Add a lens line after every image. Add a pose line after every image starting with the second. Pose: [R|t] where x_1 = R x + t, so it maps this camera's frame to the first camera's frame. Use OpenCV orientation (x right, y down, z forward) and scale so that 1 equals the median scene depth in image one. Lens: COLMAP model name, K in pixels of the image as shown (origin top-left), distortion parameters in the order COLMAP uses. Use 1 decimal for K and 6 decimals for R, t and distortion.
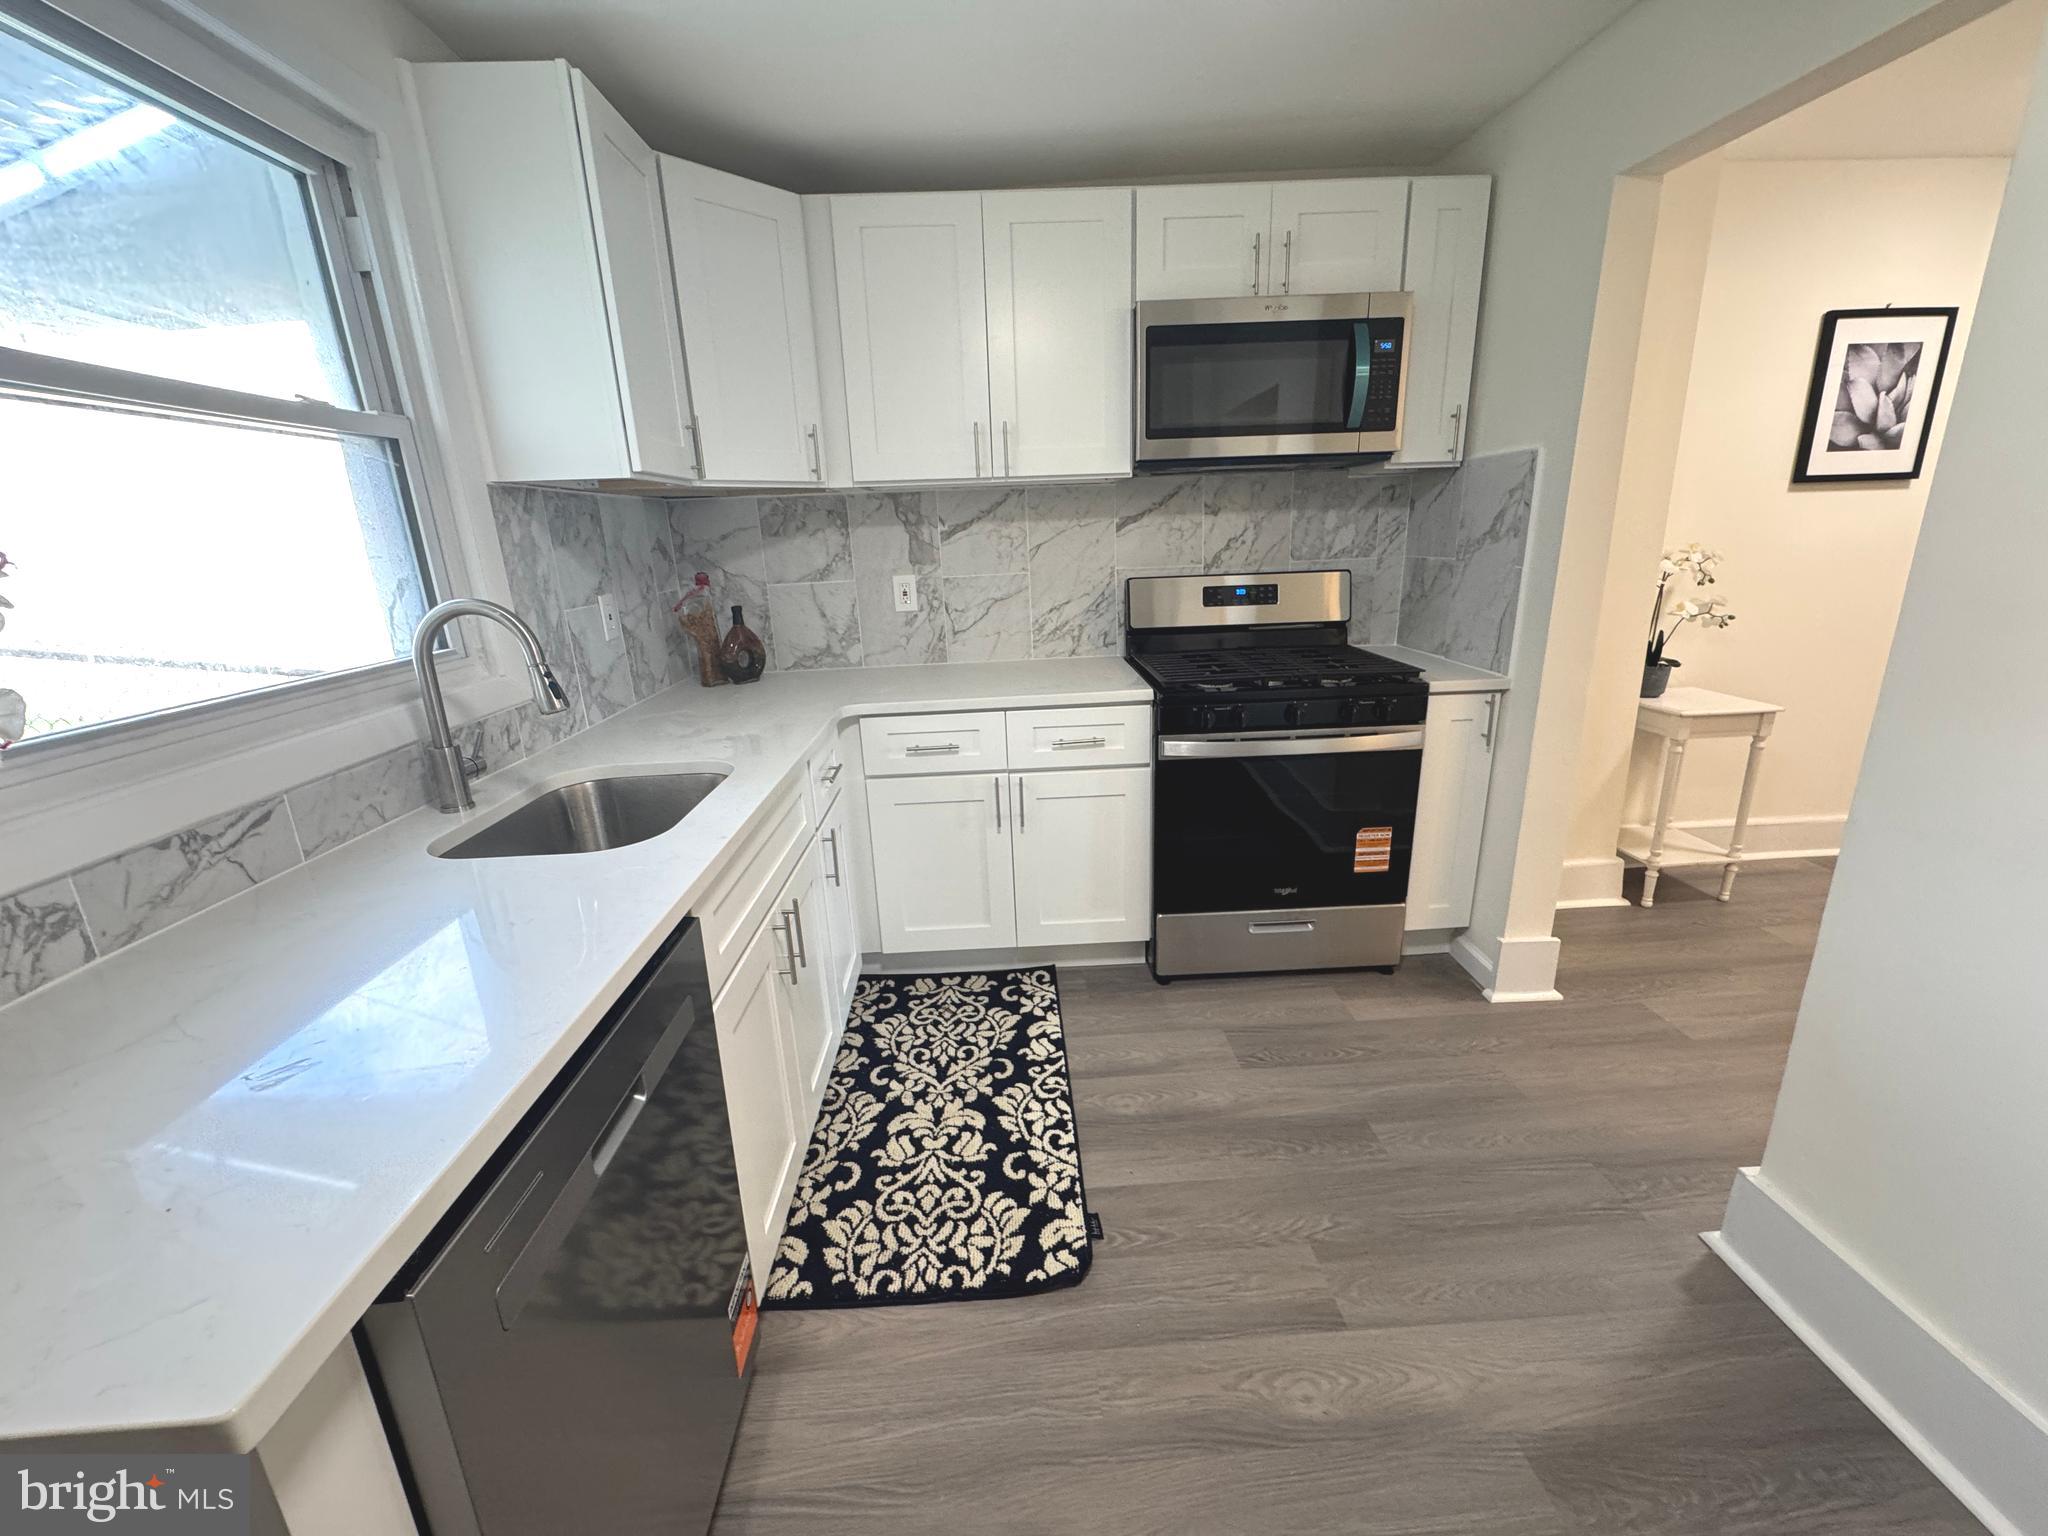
lens RADIAL K [[816.5, 0, 1024.9], [0, 816.5, 764.5], [0, 0, 1]] dist [-0.004828, 0.000608]
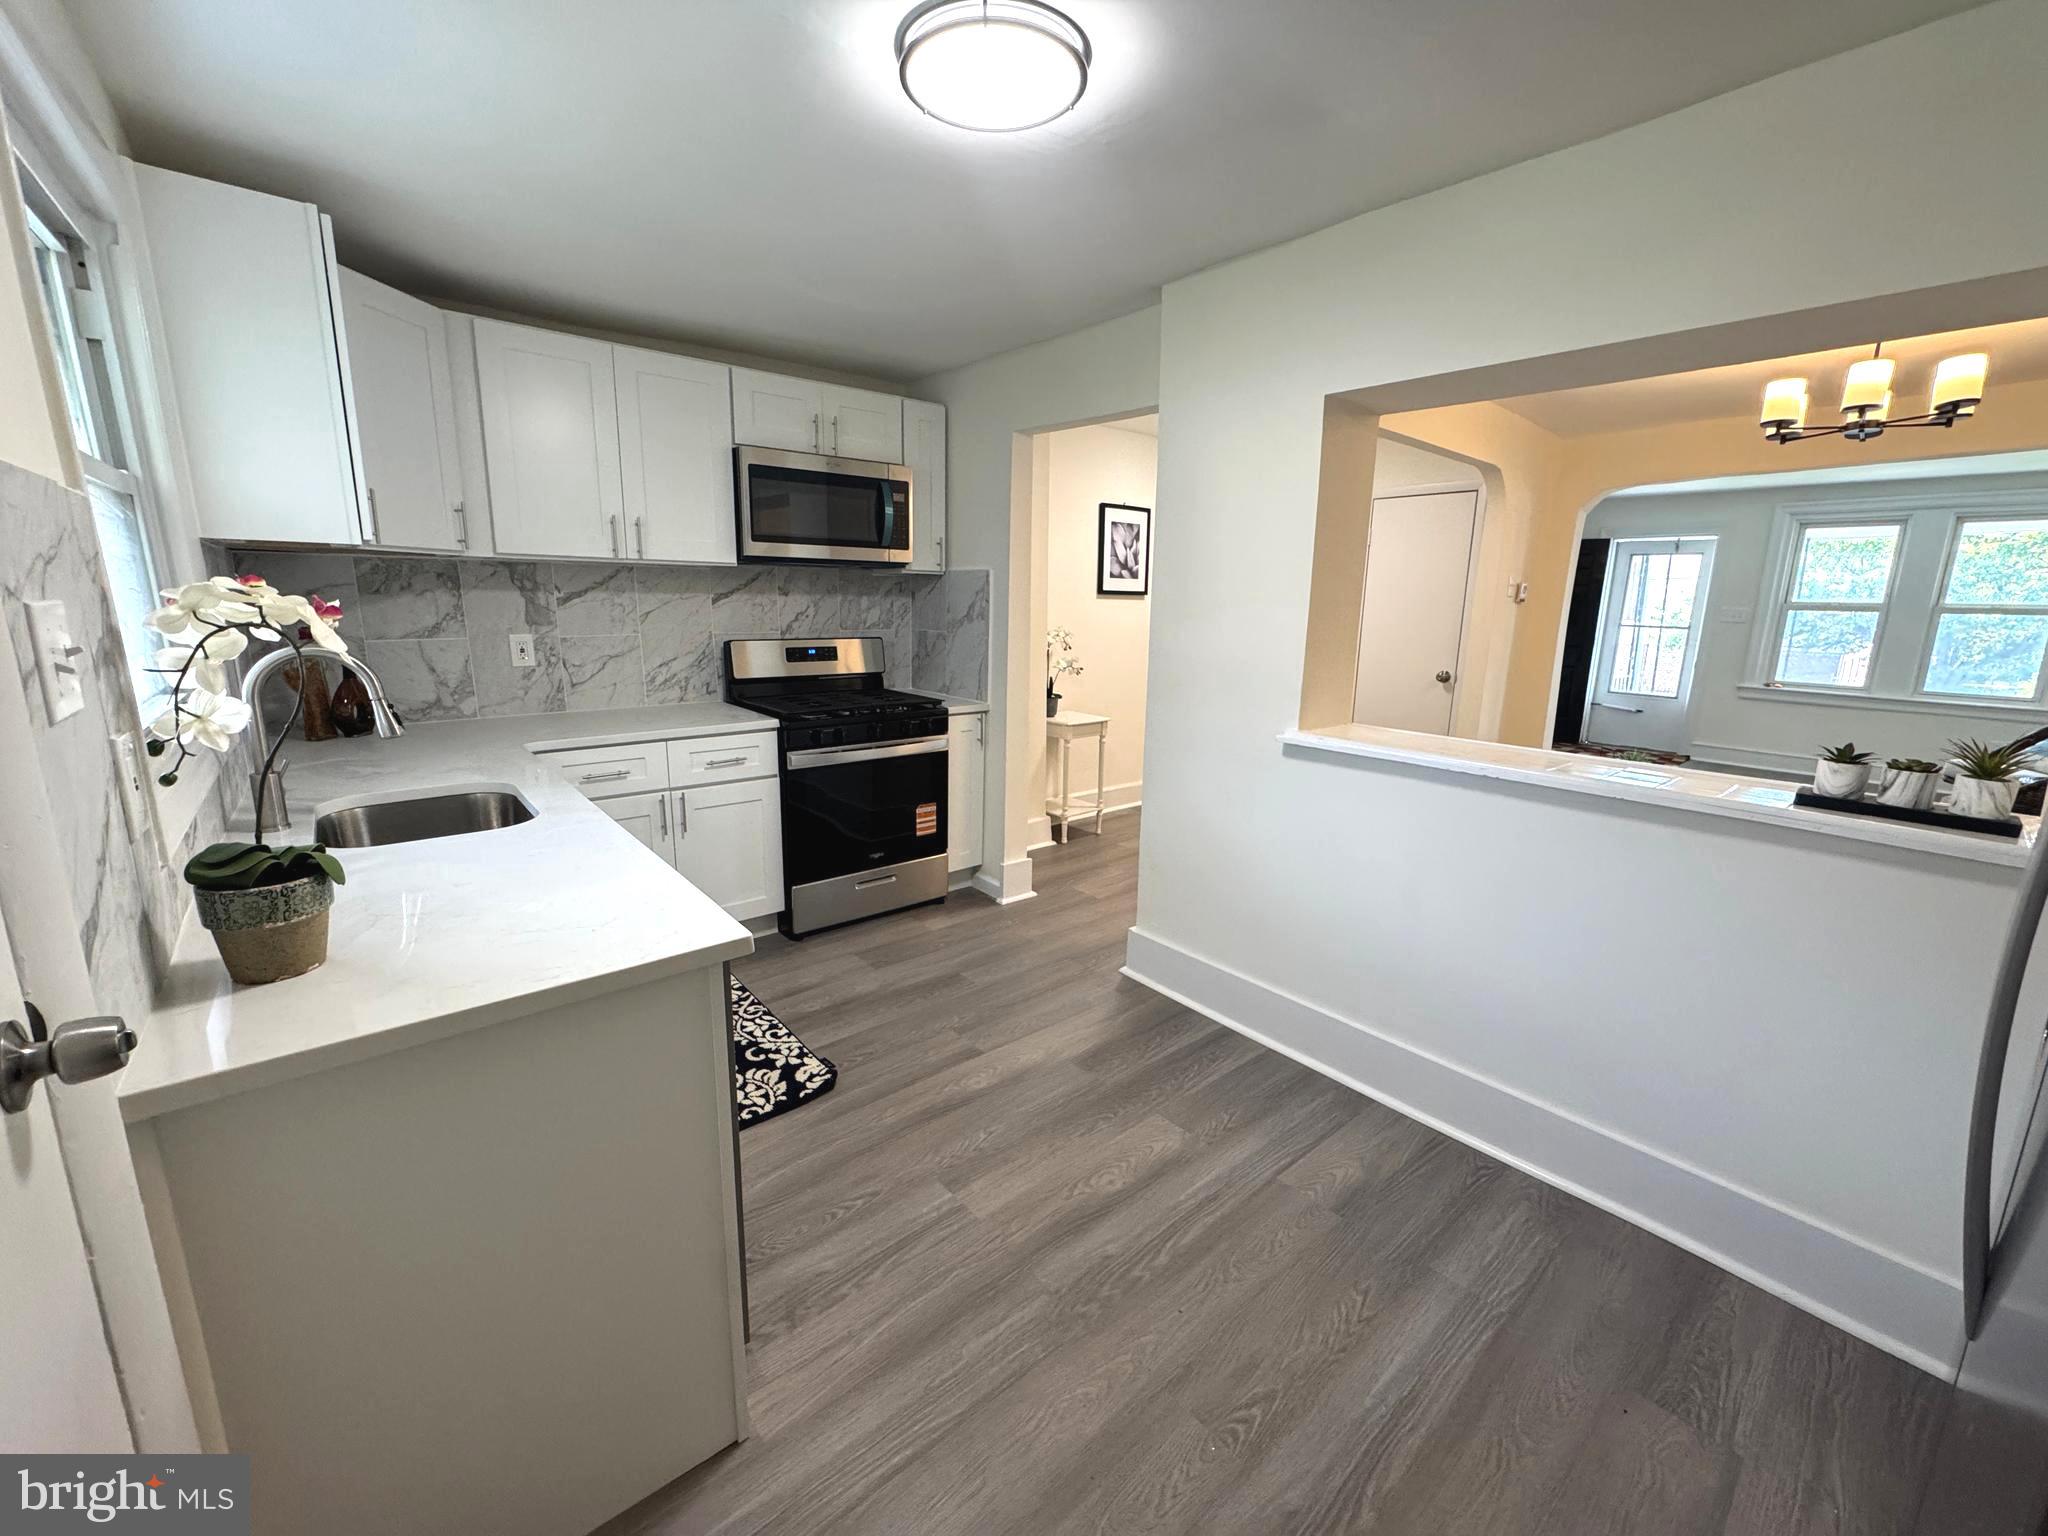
lens RADIAL K [[816.5, 0, 1024.9], [0, 816.5, 764.5], [0, 0, 1]] dist [-0.004828, 0.000608]
pose [[0.789629, -0.074444, 0.609052, -0.338160], [0.123787, 0.991530, -0.039295, 0.083940], [-0.600968, 0.106421, 0.792156, -0.316914]]
